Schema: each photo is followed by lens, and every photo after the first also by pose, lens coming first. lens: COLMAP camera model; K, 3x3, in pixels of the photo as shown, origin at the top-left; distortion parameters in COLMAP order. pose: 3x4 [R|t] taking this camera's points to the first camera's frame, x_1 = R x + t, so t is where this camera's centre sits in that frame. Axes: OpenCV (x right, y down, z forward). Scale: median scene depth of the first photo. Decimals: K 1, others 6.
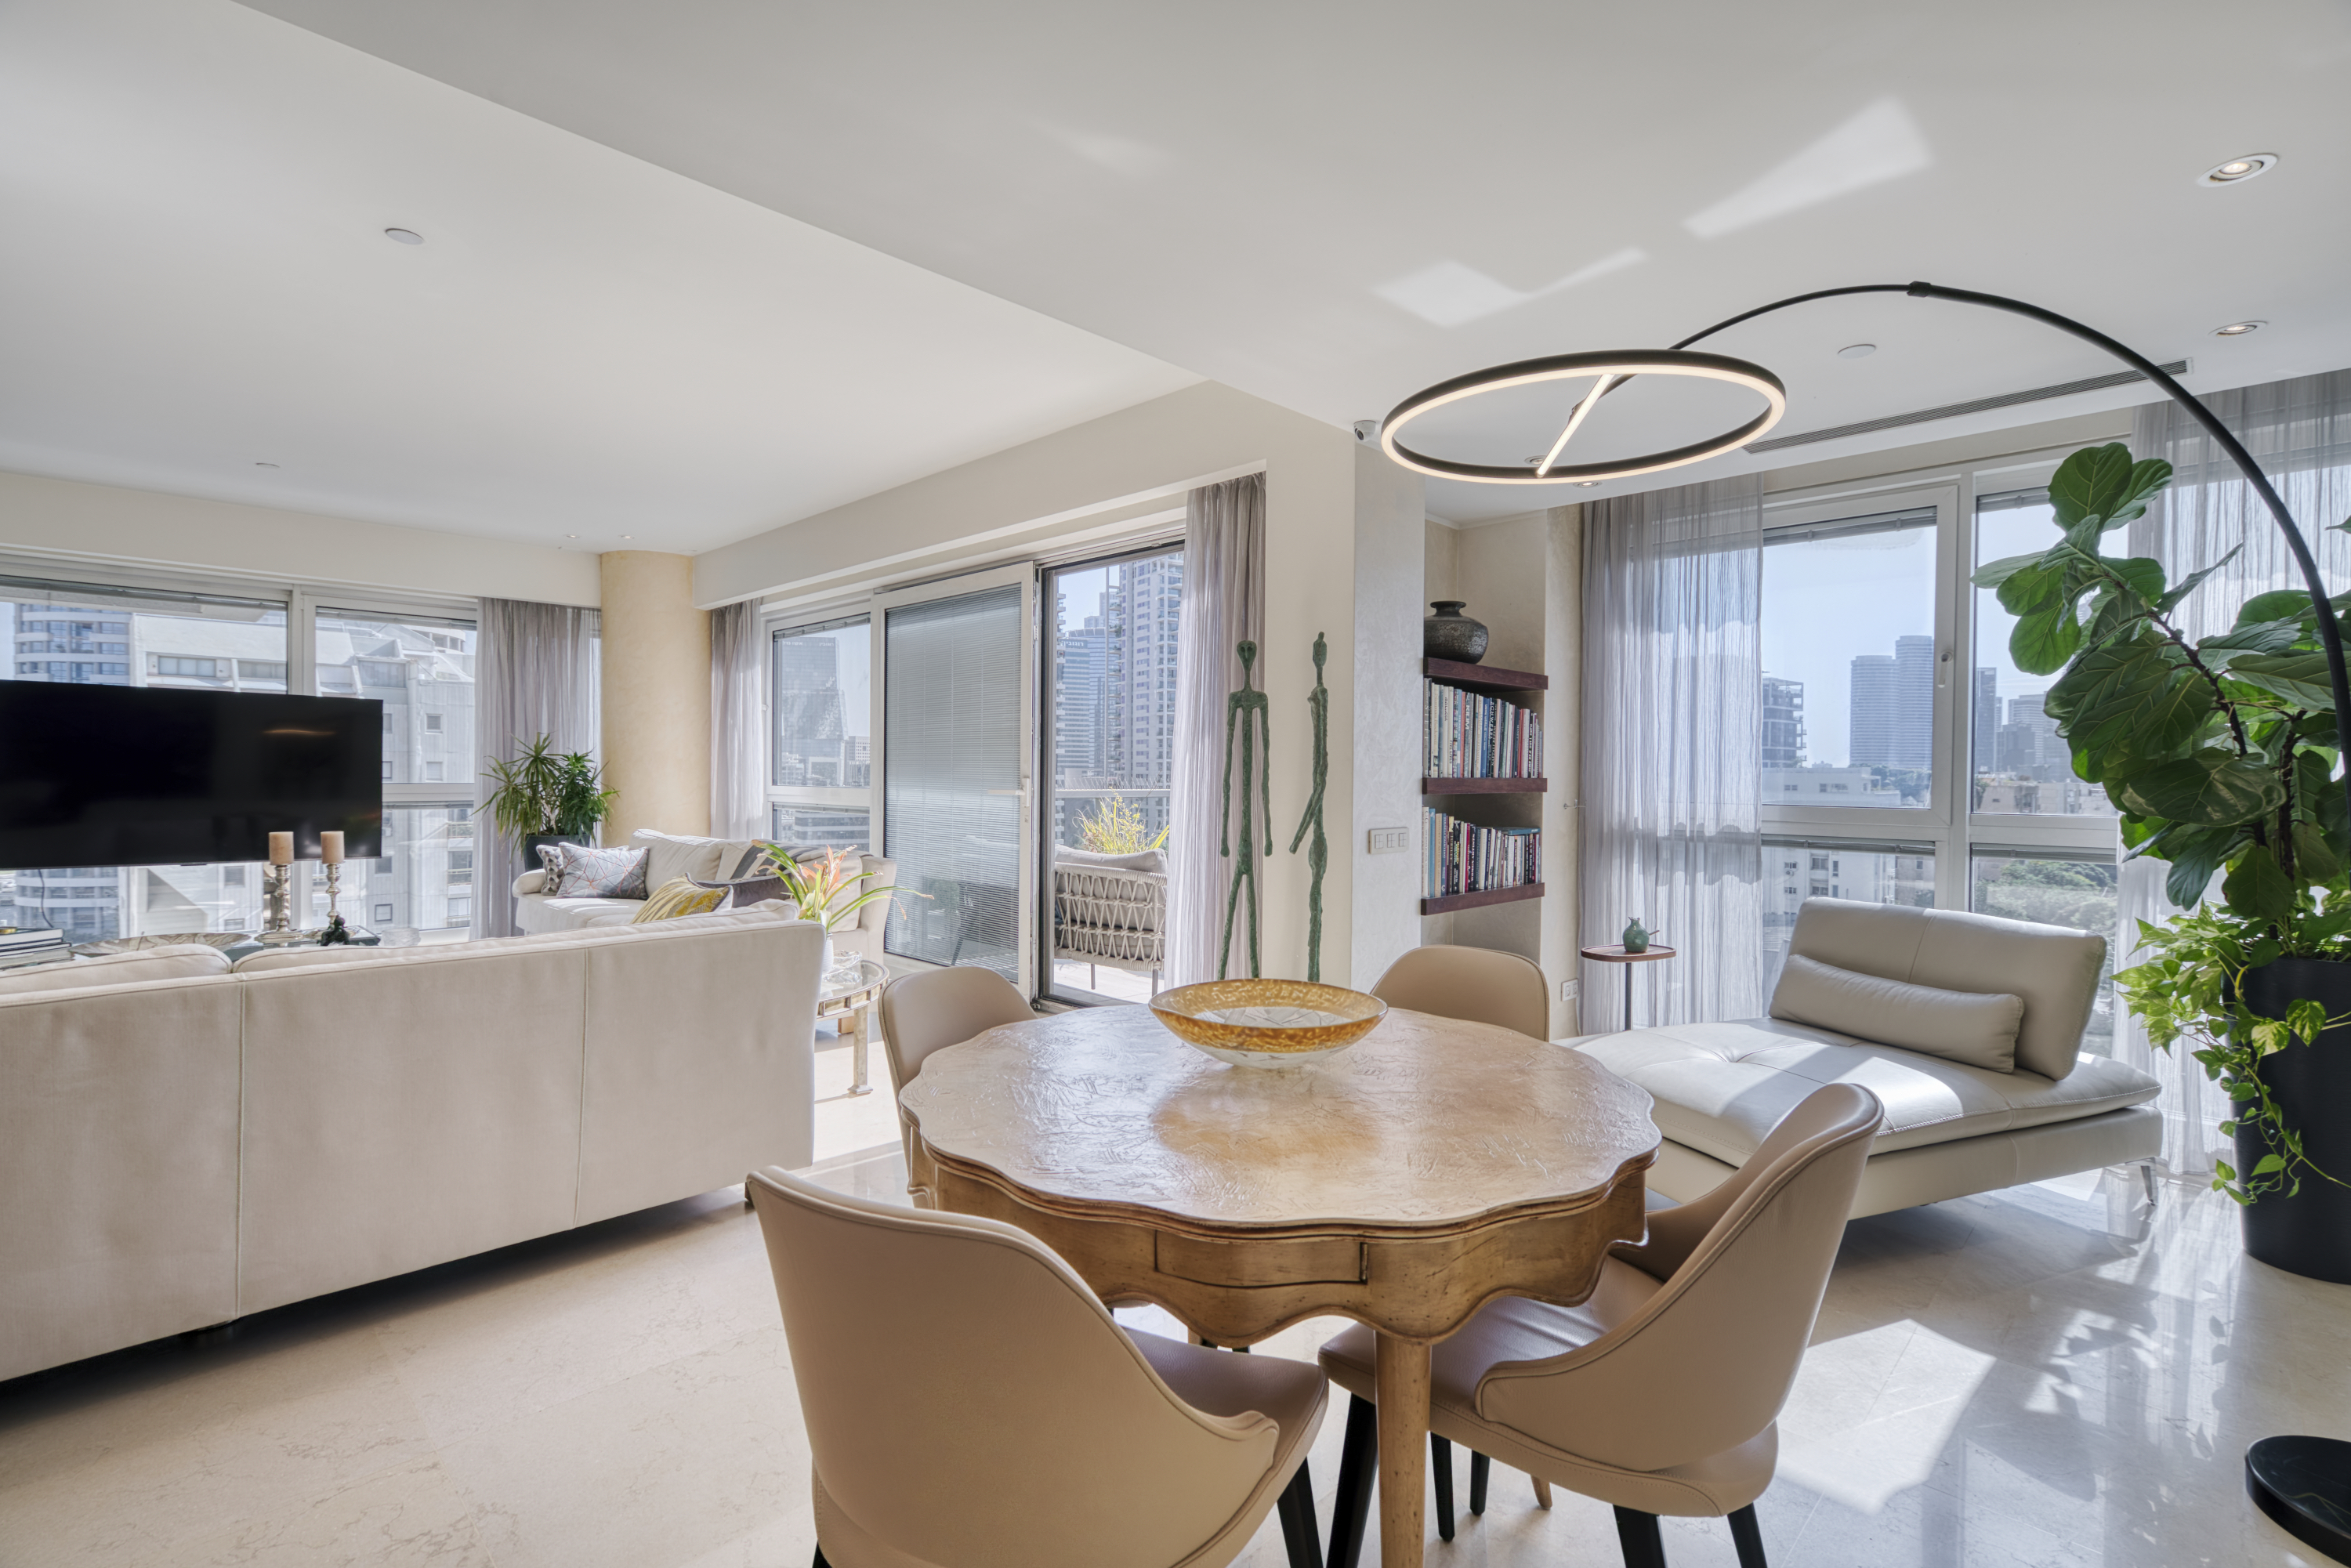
lens RADIAL K [[1096.4, 0, 1187.1], [0, 1096.4, 779.3], [0, 0, 1]] dist [0.019894, 0.000829]
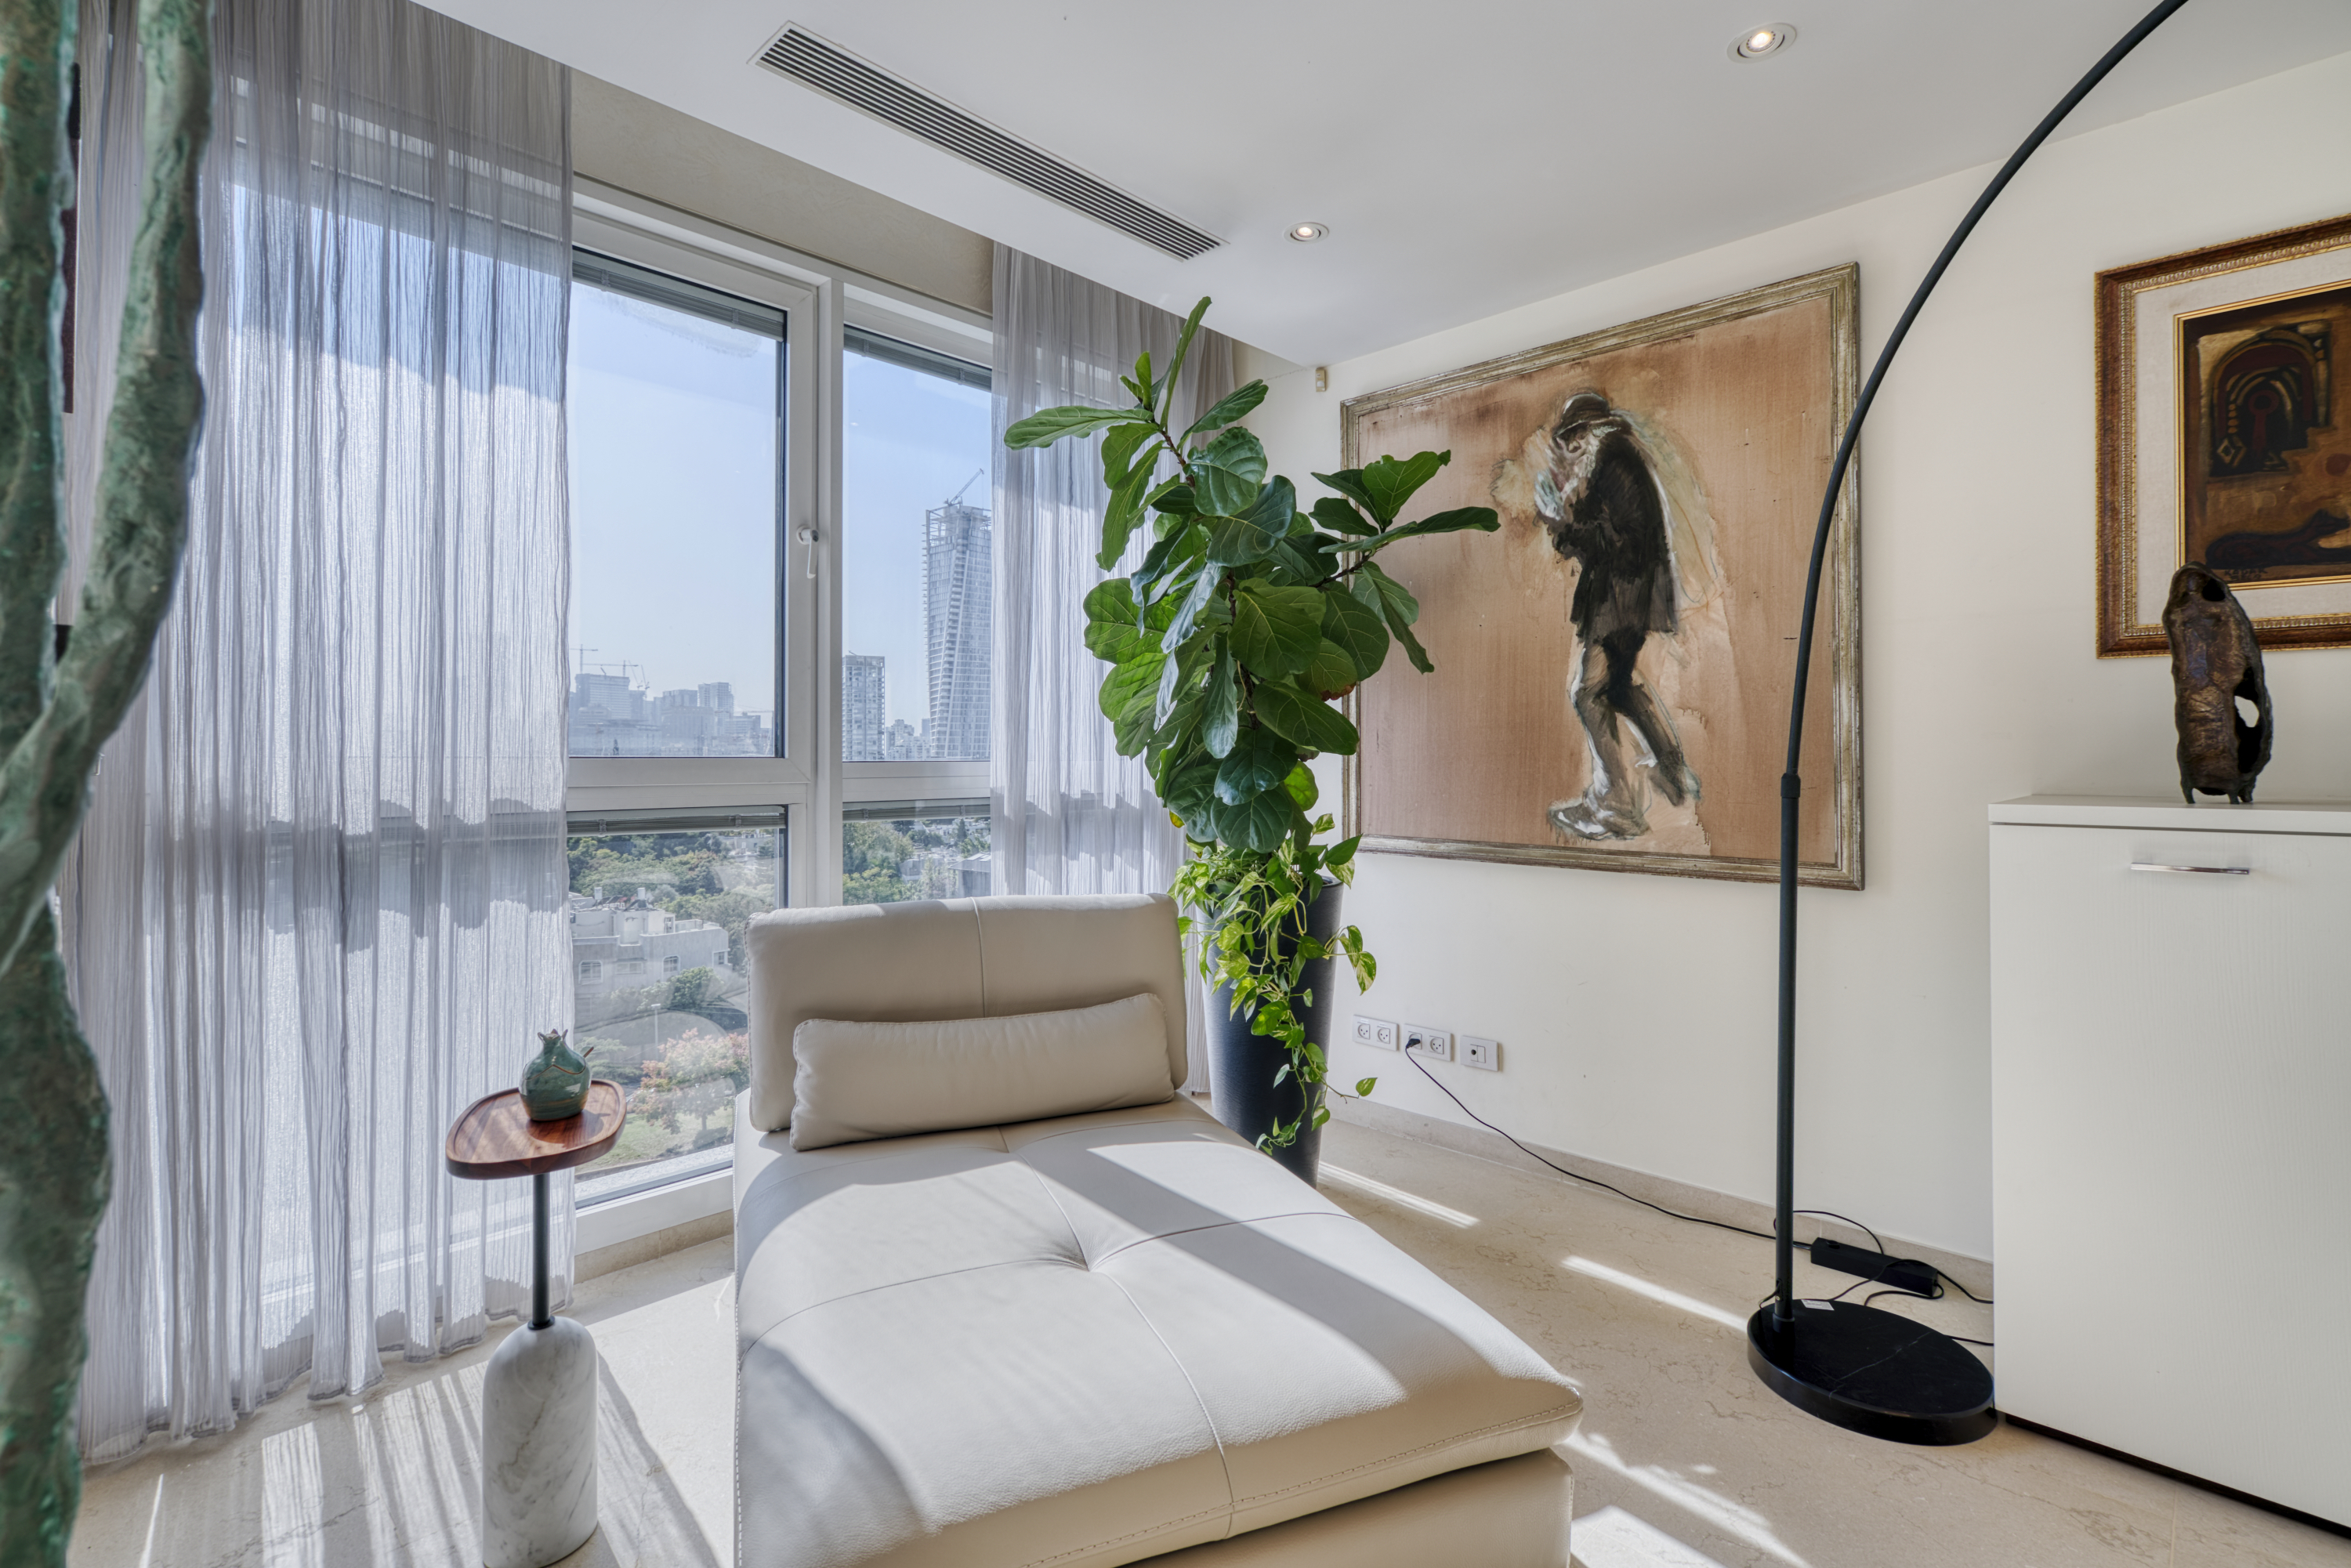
lens RADIAL K [[1096.4, 0, 1160.5], [0, 1096.4, 727.5], [0, 0, 1]] dist [0.019894, 0.000829]
pose [[0.018432, 0.012462, 0.999752, -0.010582], [0.013029, 0.999834, -0.012703, 0.018852], [-0.999745, 0.013260, 0.018267, 0.696674]]
